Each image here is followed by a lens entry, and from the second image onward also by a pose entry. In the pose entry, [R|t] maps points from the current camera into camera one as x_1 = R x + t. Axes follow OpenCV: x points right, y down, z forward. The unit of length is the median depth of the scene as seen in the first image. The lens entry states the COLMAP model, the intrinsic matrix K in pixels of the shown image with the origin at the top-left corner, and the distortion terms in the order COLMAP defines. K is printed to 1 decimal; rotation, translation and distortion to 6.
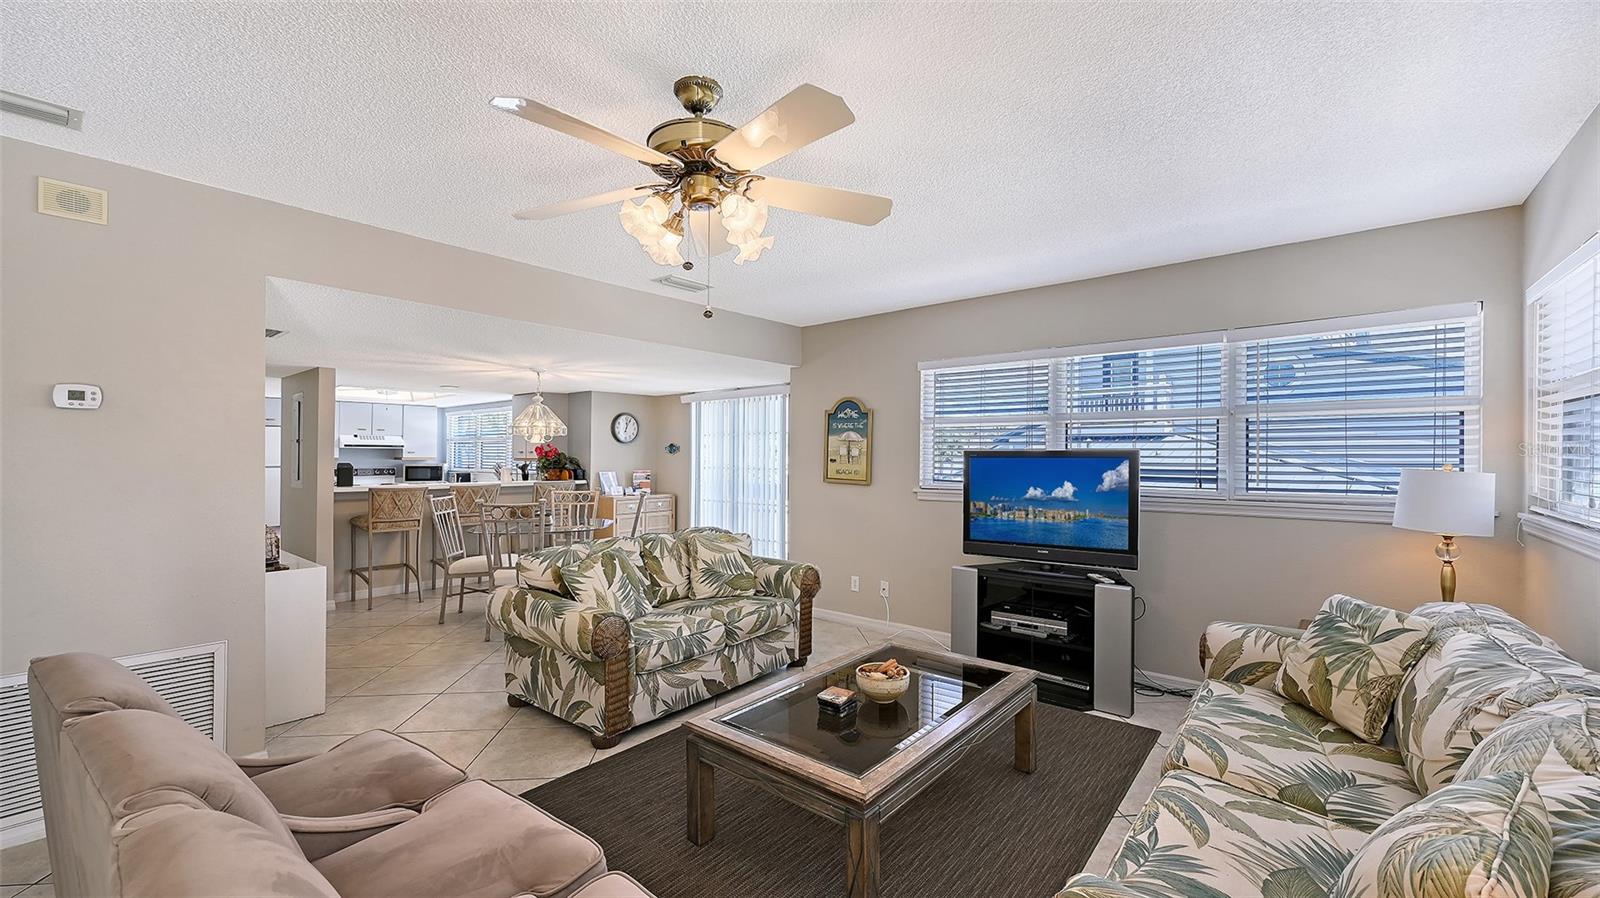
lens RADIAL K [[648.4, 0, 800.0], [0, 648.4, 449.0], [0, 0, 1]] dist [-0.001190, -0.000044]
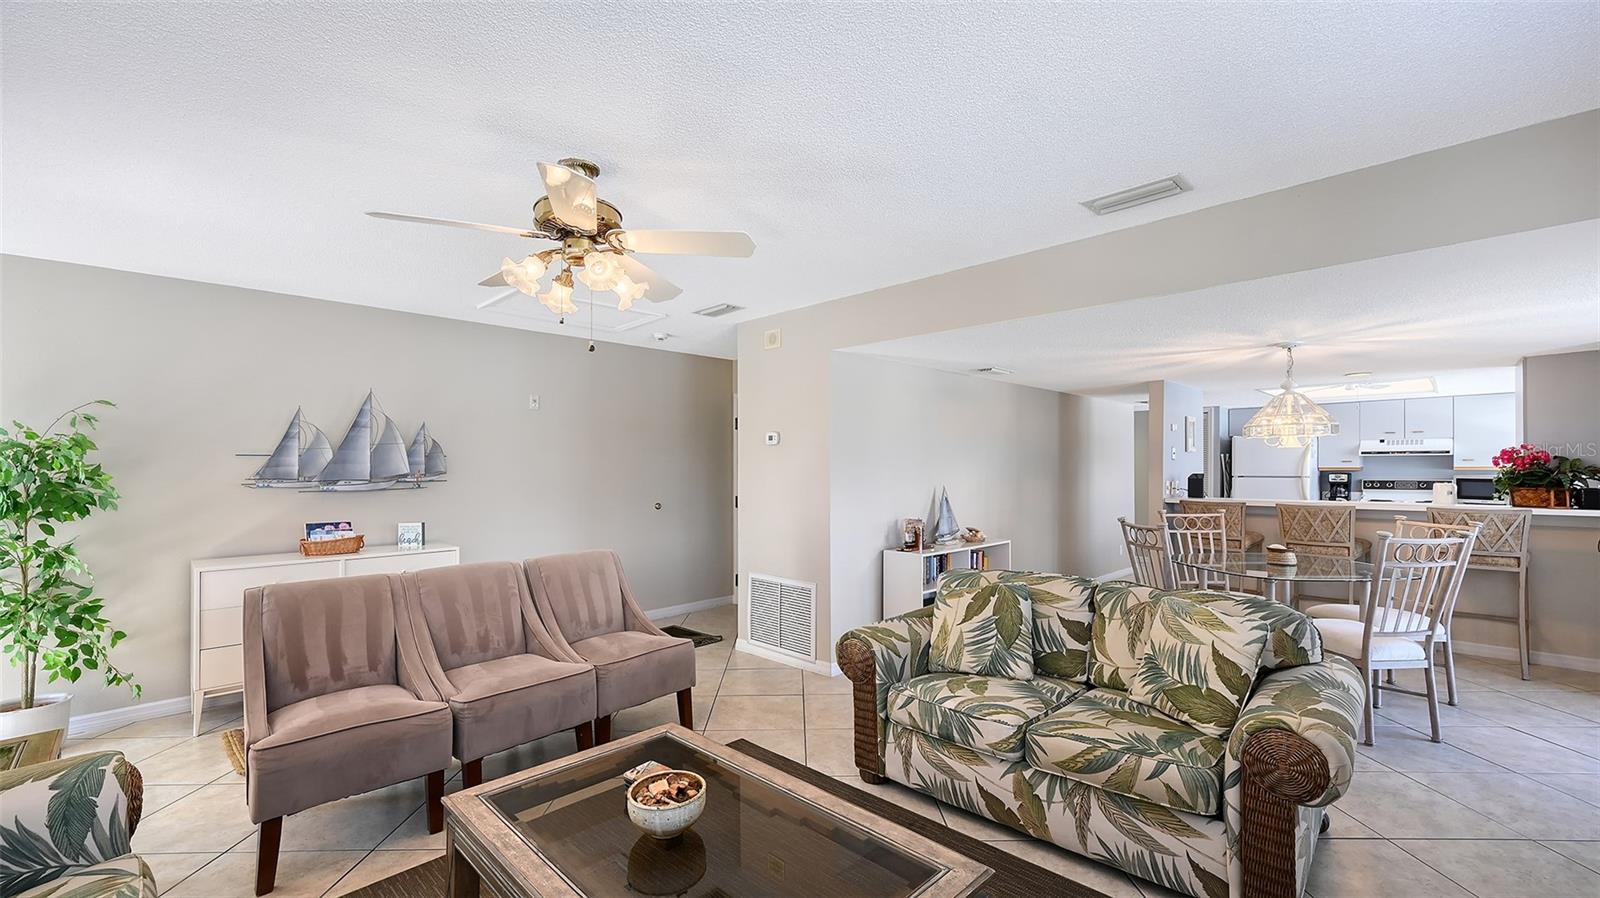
lens RADIAL K [[658.7, 0, 804.1], [0, 658.7, 465.4], [0, 0, 1]] dist [0.001961, 0.000584]
pose [[-0.087120, -0.001286, -0.996197, 0.393596], [0.014607, 0.999890, -0.002568, 0.004683], [0.996091, -0.014775, -0.087091, 0.595837]]
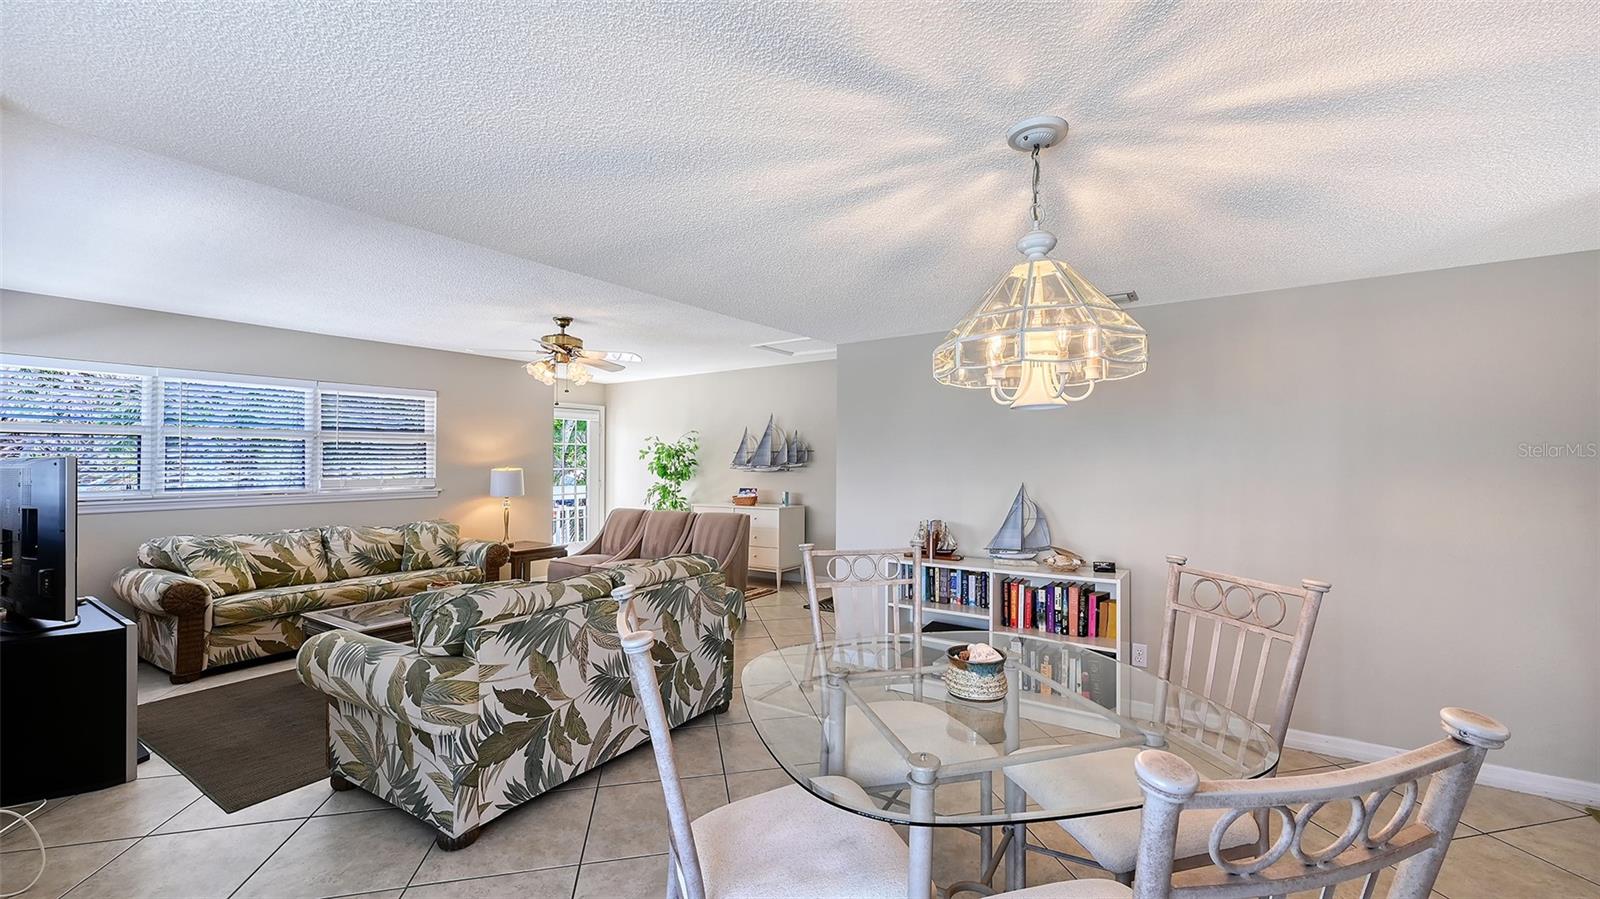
lens RADIAL K [[637.3, 0, 805.6], [0, 637.3, 444.3], [0, 0, 1]] dist [-0.001865, -0.000173]
pose [[-0.993697, 0.005713, -0.111953, -0.309917], [0.009658, 0.999350, -0.034731, 0.015696], [0.111682, -0.035594, -0.993106, 1.385980]]
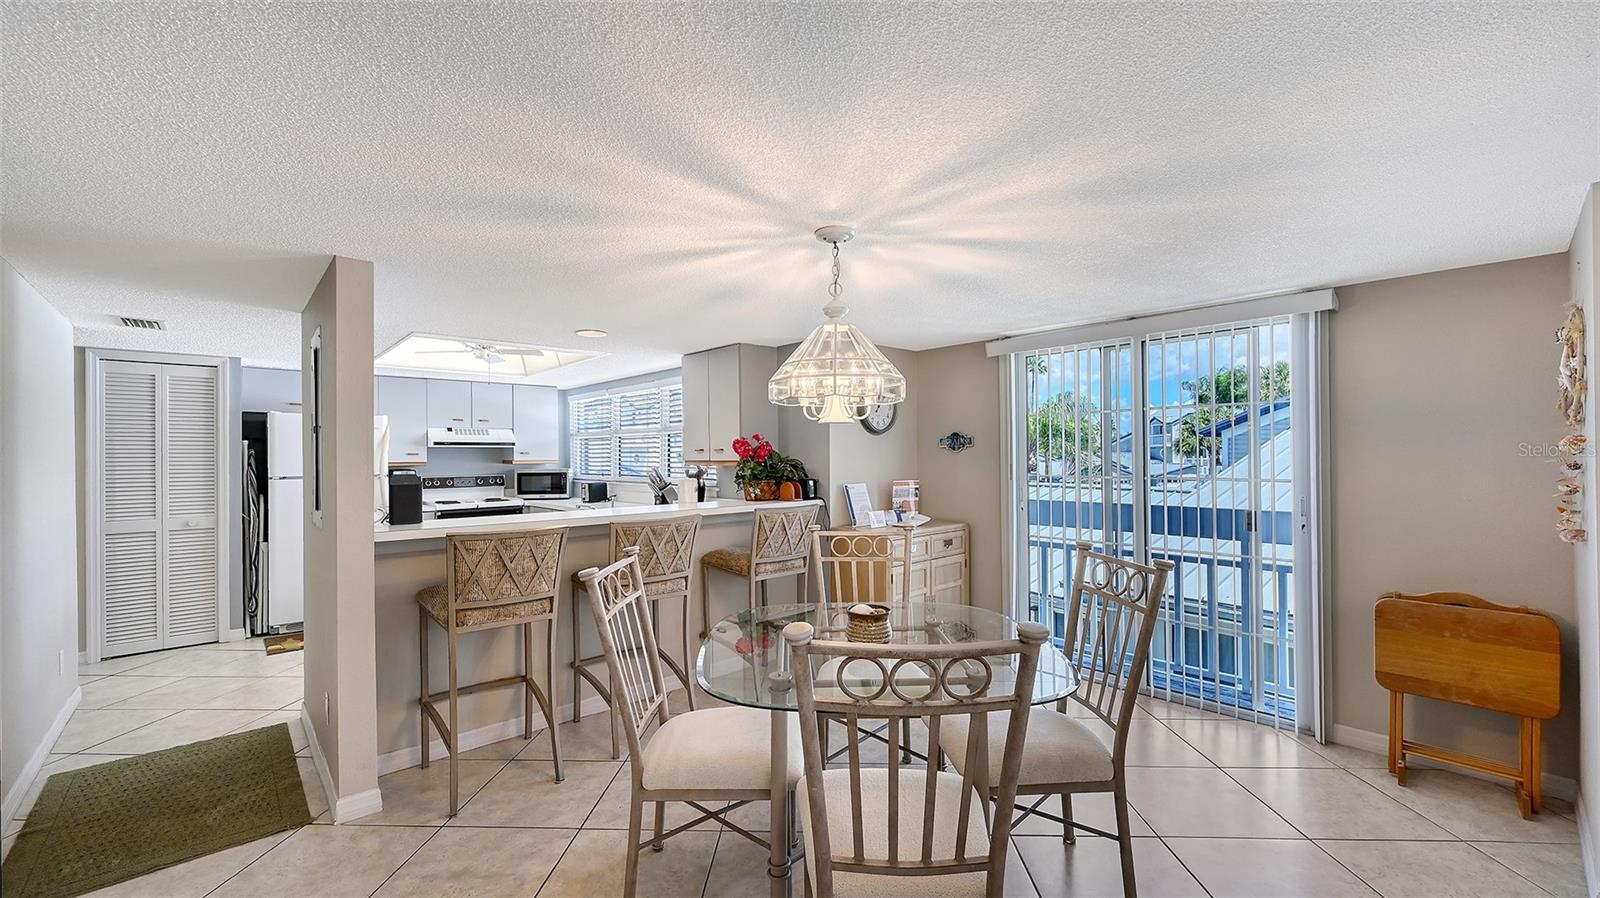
lens RADIAL K [[646.9, 0, 777.6], [0, 646.9, 456.5], [0, 0, 1]] dist [-0.001317, -0.000145]
pose [[0.987408, -0.007754, -0.158005, -0.420000], [0.009835, 0.999875, 0.012394, 0.006086], [0.157889, -0.013792, 0.987361, 0.676299]]
